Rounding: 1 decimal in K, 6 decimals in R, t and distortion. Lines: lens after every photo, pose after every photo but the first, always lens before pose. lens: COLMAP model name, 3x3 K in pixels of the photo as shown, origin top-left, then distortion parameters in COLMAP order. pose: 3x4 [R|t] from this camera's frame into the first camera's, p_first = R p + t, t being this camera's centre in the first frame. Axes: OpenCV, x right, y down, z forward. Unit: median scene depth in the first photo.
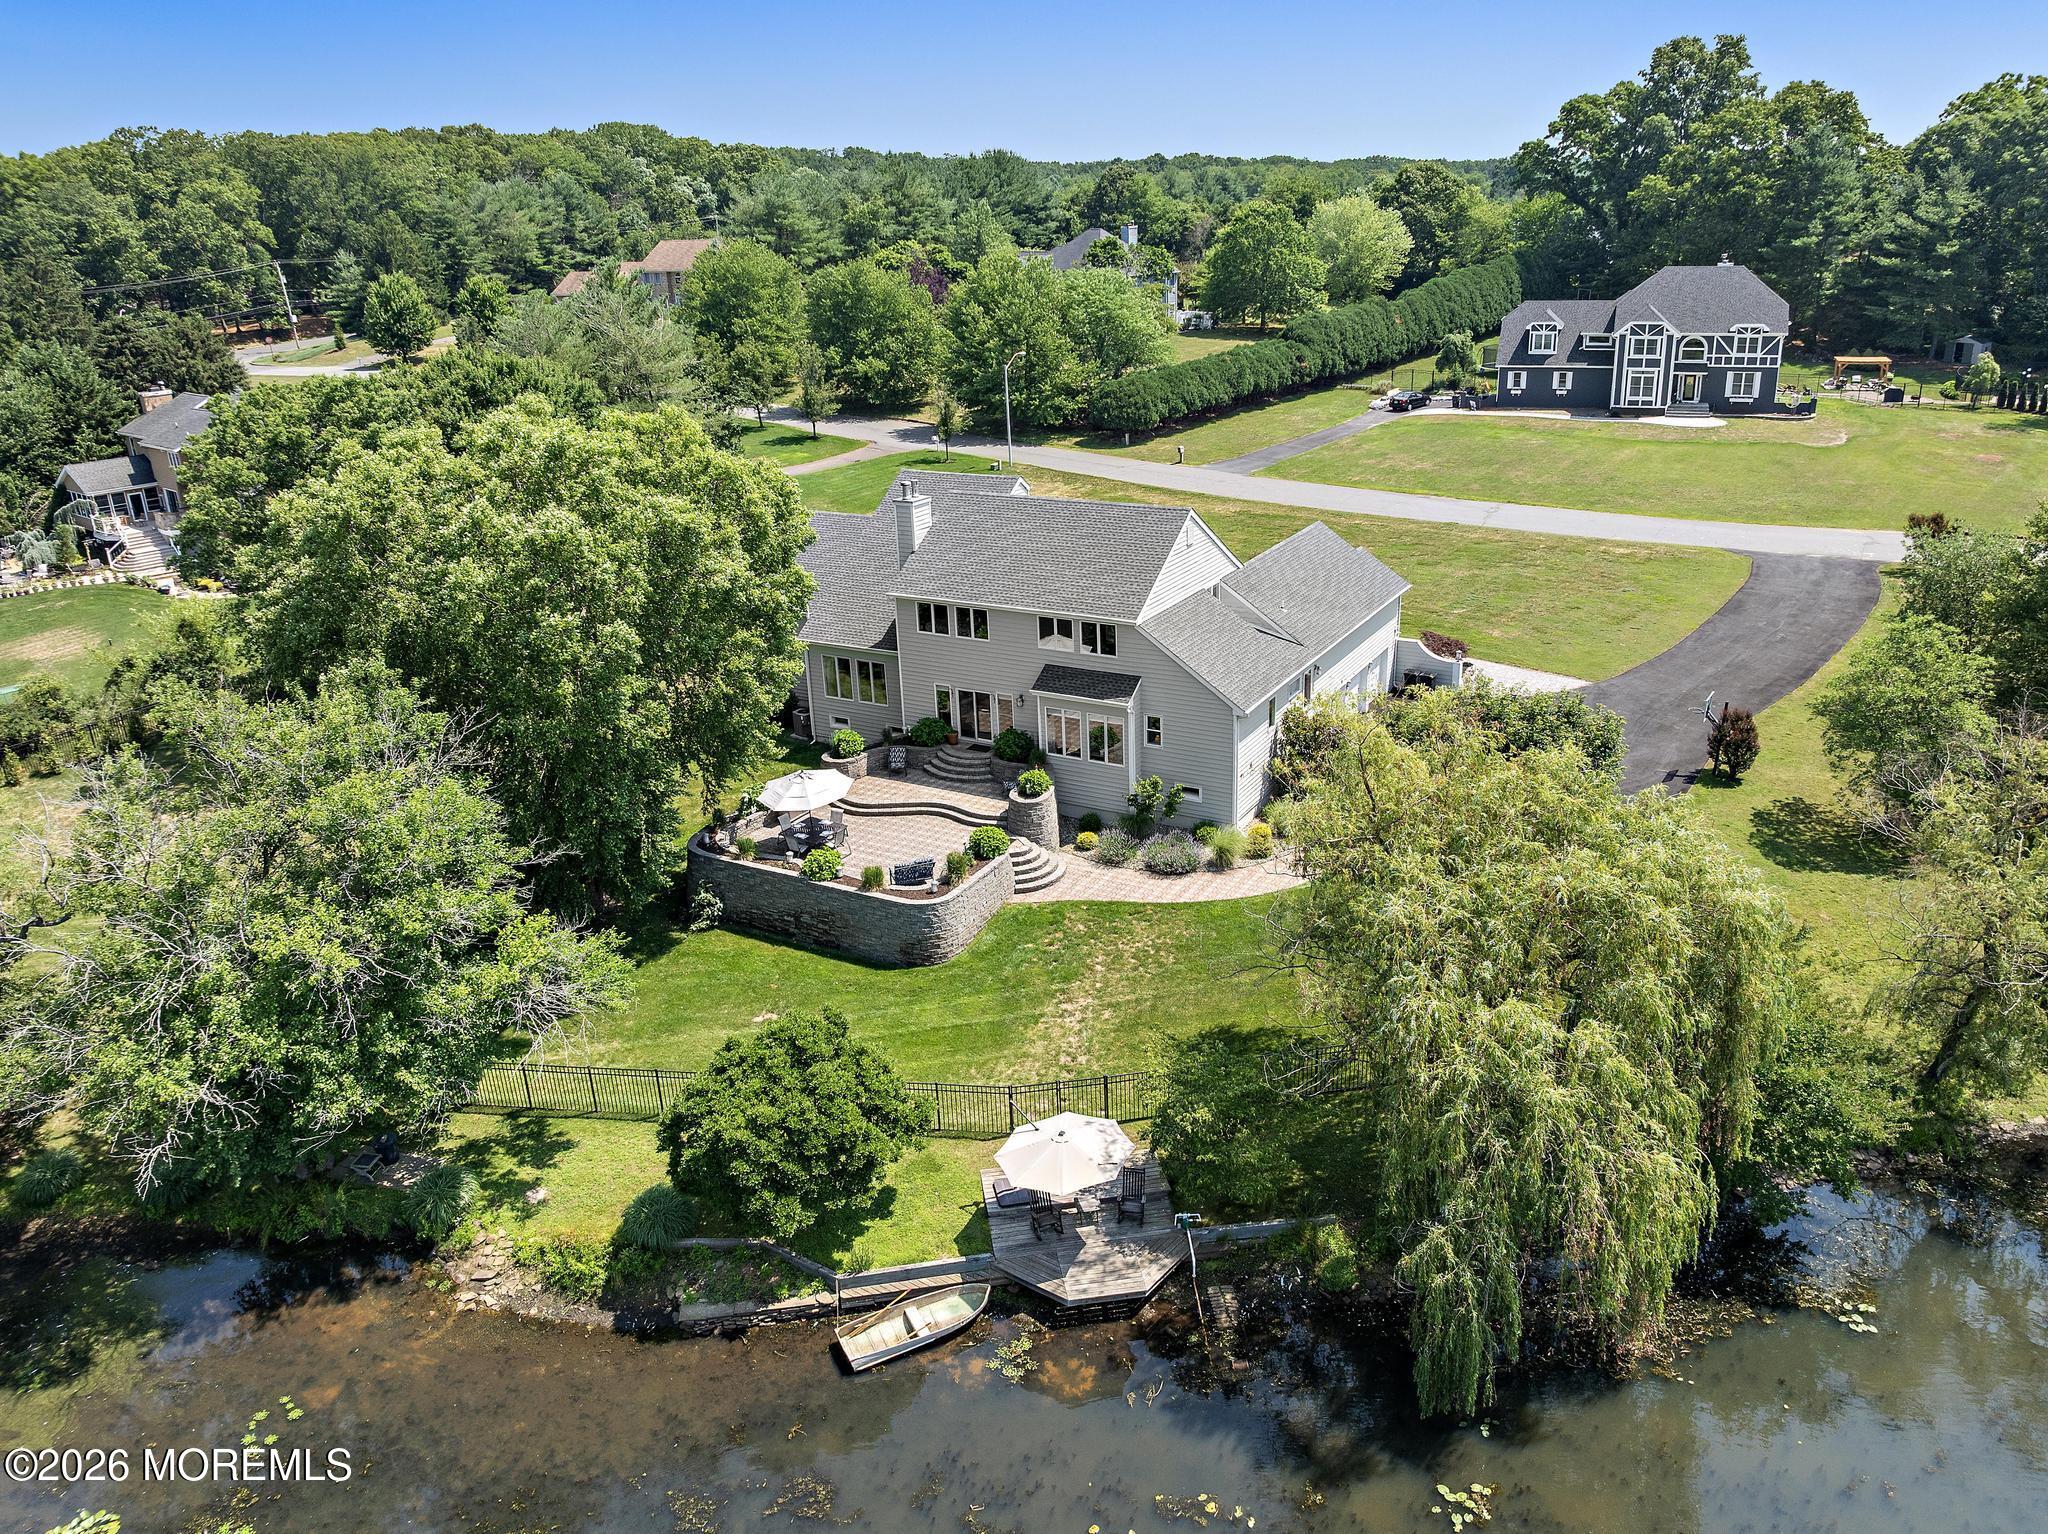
lens RADIAL K [[1465.5, 0, 1055.9], [0, 1465.5, 767.3], [0, 0, 1]] dist [-0.042103, 0.009675]
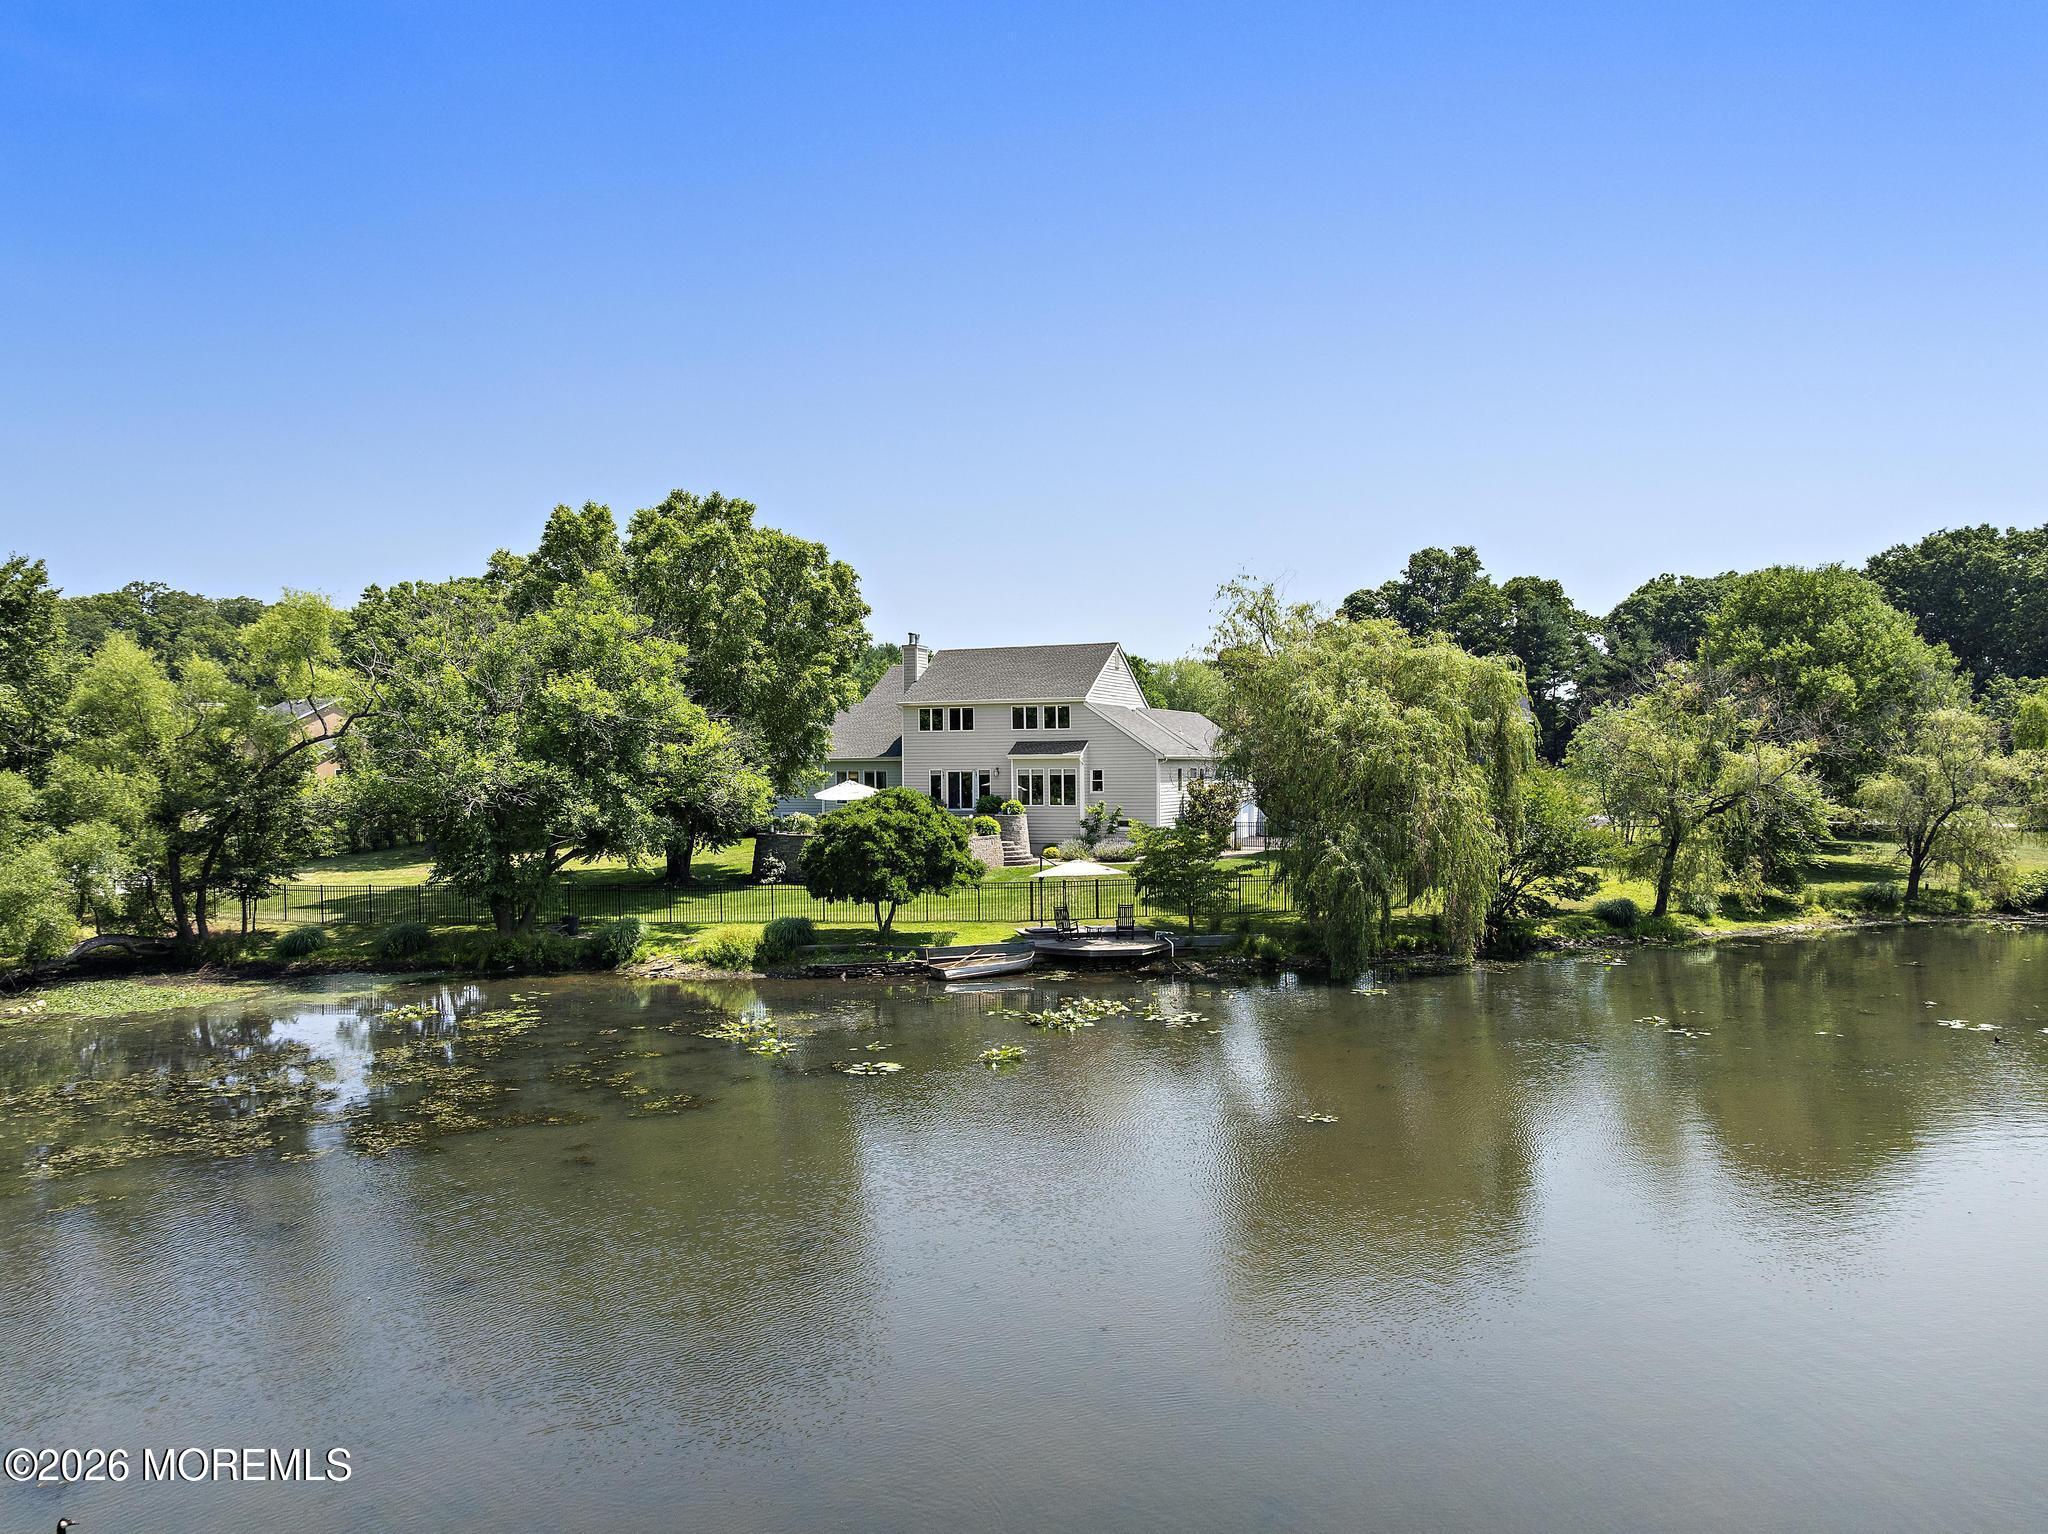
lens RADIAL K [[1465.5, 0, 1055.9], [0, 1465.5, 767.3], [0, 0, 1]] dist [-0.042103, 0.009675]
pose [[0.993394, 0.022734, 0.112482, -0.121575], [0.023787, 0.918099, -0.395637, 0.484434], [-0.112264, 0.395698, 0.911493, -0.242929]]
